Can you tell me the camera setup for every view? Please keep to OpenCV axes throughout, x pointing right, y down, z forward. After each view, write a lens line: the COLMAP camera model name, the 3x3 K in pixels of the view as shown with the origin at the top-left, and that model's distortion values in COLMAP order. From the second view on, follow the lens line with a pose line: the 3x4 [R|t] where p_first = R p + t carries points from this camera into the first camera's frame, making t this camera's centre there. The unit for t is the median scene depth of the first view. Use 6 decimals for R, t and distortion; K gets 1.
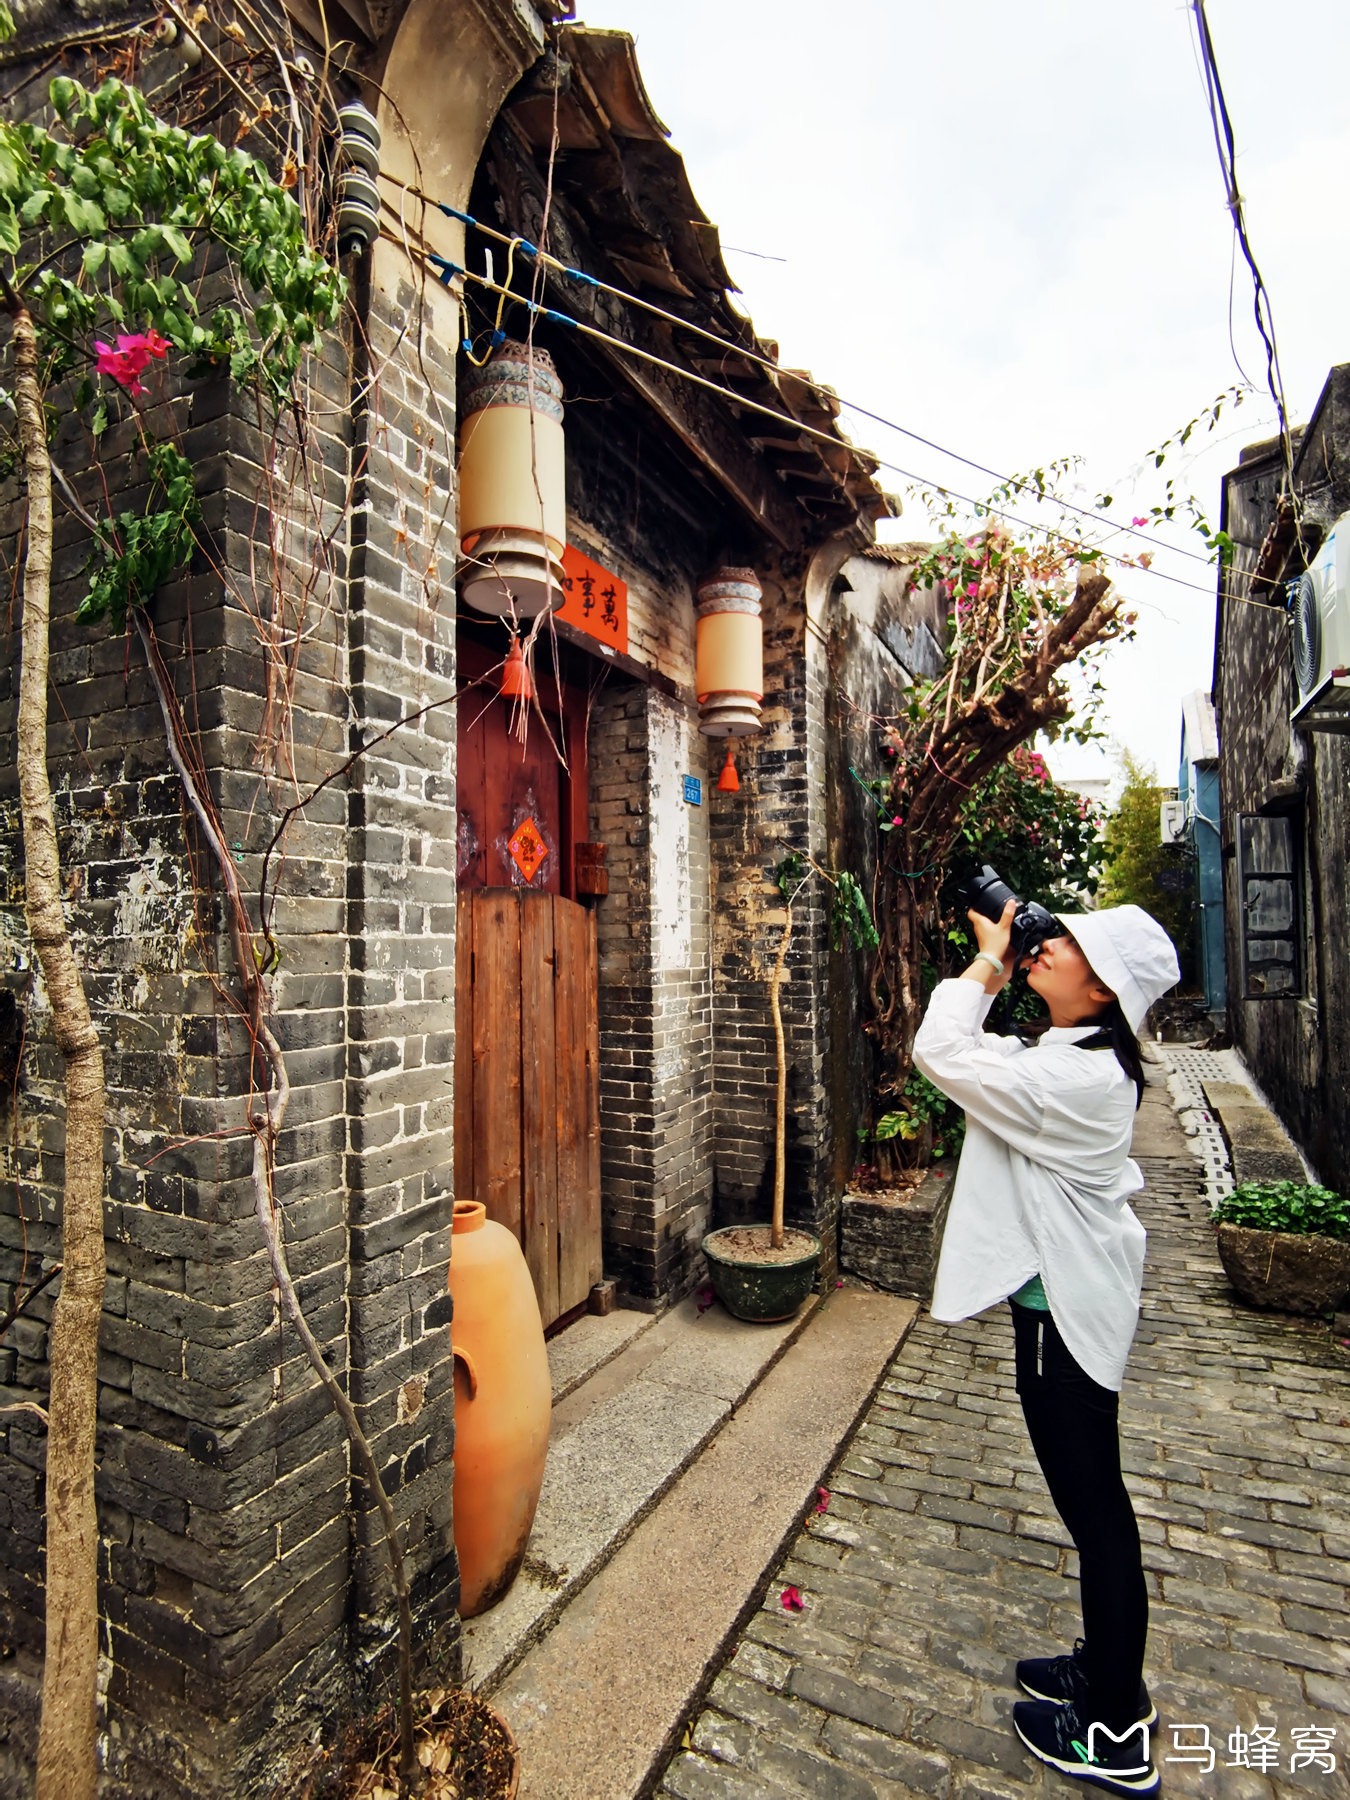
lens RADIAL K [[888.4, 0, 675.0], [0, 888.4, 900.0], [0, 0, 1]] dist [0.024534, -0.061862]
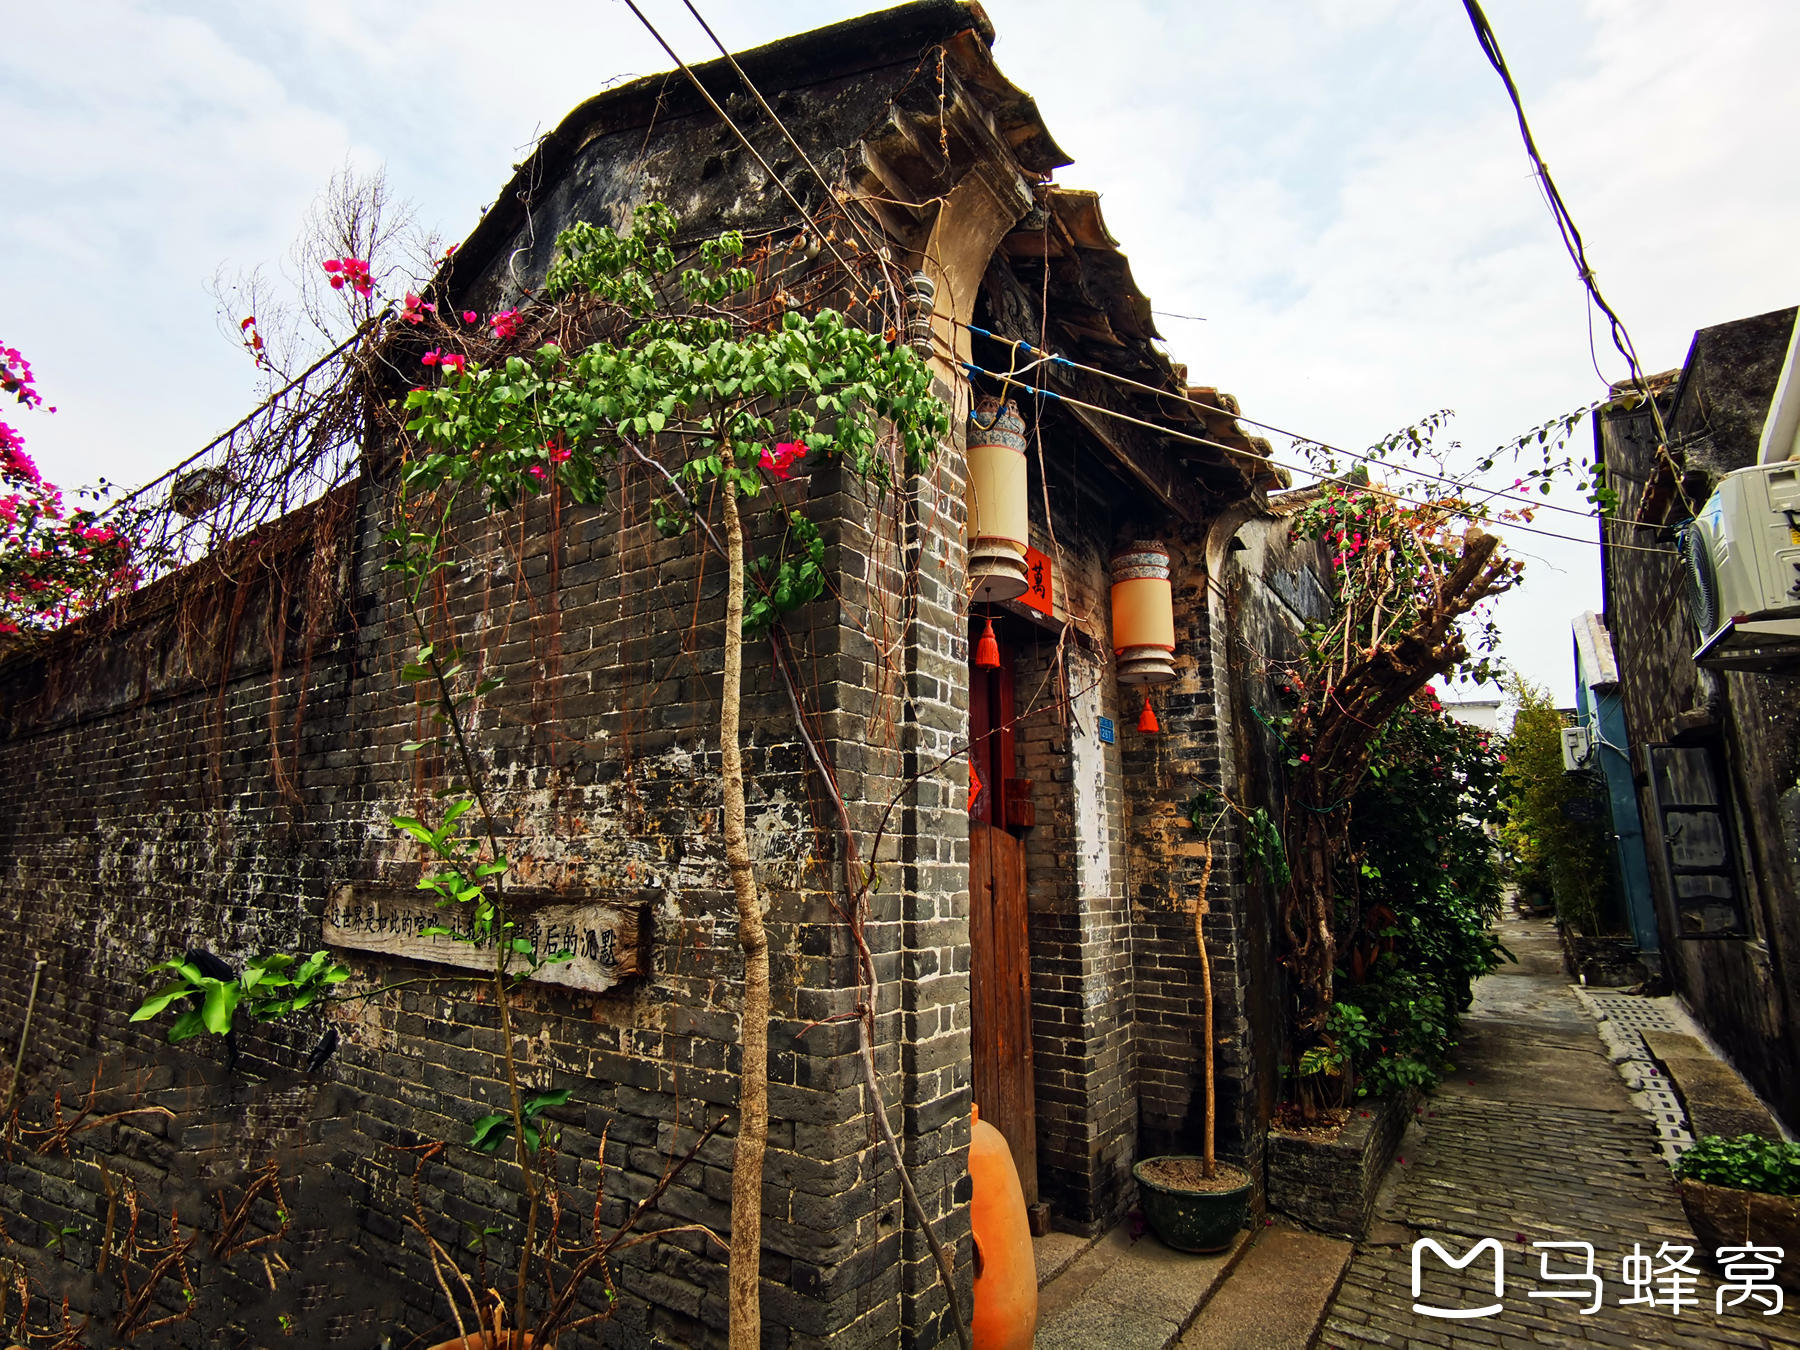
lens RADIAL K [[908.7, 0, 900.0], [0, 908.7, 675.0], [0, 0, 1]] dist [-0.029925, 0.007163]
pose [[0.991102, -0.015447, -0.132202, -0.088793], [-0.006722, 0.986166, -0.165625, -0.005160], [0.132931, 0.165040, 0.977288, -0.141959]]
